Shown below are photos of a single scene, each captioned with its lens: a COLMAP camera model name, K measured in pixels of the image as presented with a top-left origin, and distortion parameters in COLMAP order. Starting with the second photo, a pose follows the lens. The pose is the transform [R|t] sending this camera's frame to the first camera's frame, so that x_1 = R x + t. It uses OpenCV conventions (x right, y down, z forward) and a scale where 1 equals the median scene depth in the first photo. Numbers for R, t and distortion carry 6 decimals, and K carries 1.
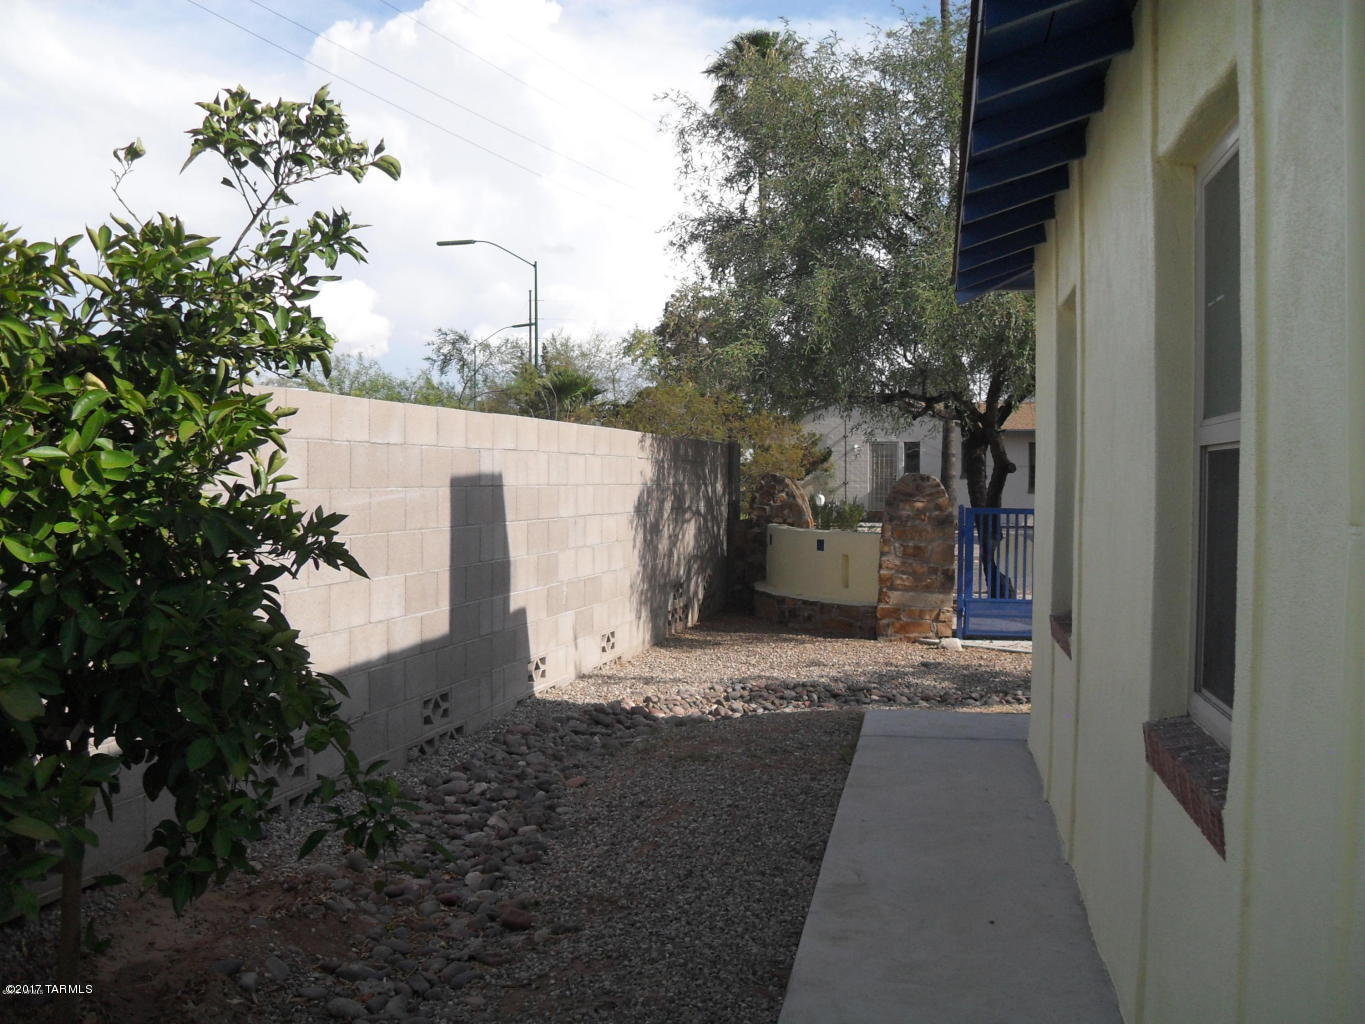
lens RADIAL K [[1418.5, 0, 680.0], [0, 1418.5, 532.5], [0, 0, 1]] dist [-0.201340, 0.213031]
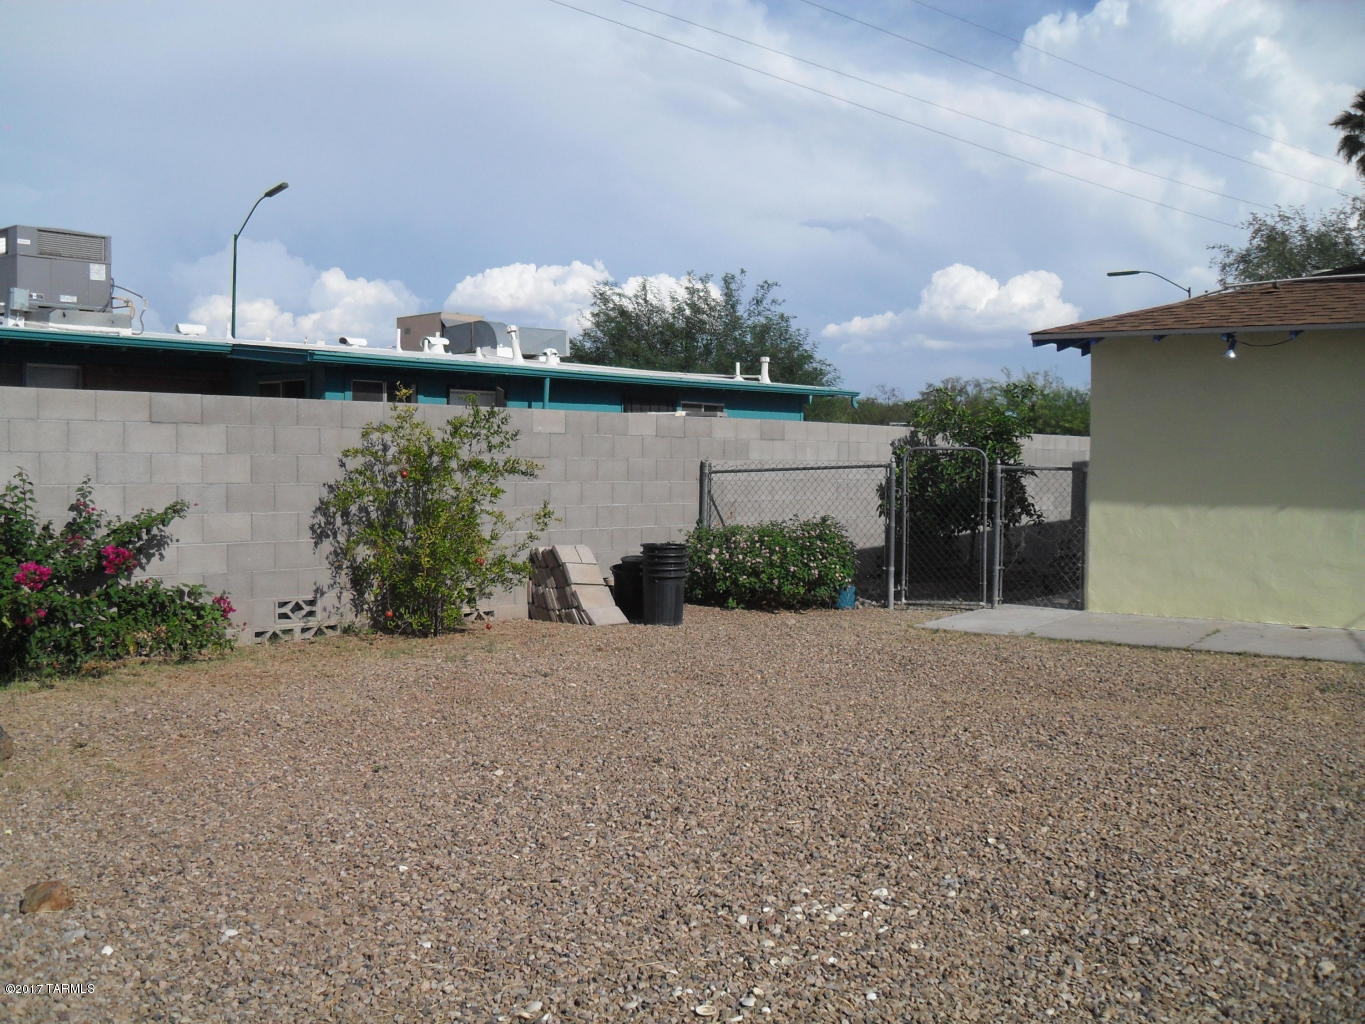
lens RADIAL K [[1418.5, 0, 680.0], [0, 1418.5, 532.5], [0, 0, 1]] dist [-0.201340, 0.213031]
pose [[0.886893, 0.023758, -0.461363, 0.200522], [-0.019780, 0.999714, 0.013458, 0.037112], [0.461550, -0.002810, 0.887110, -0.845898]]
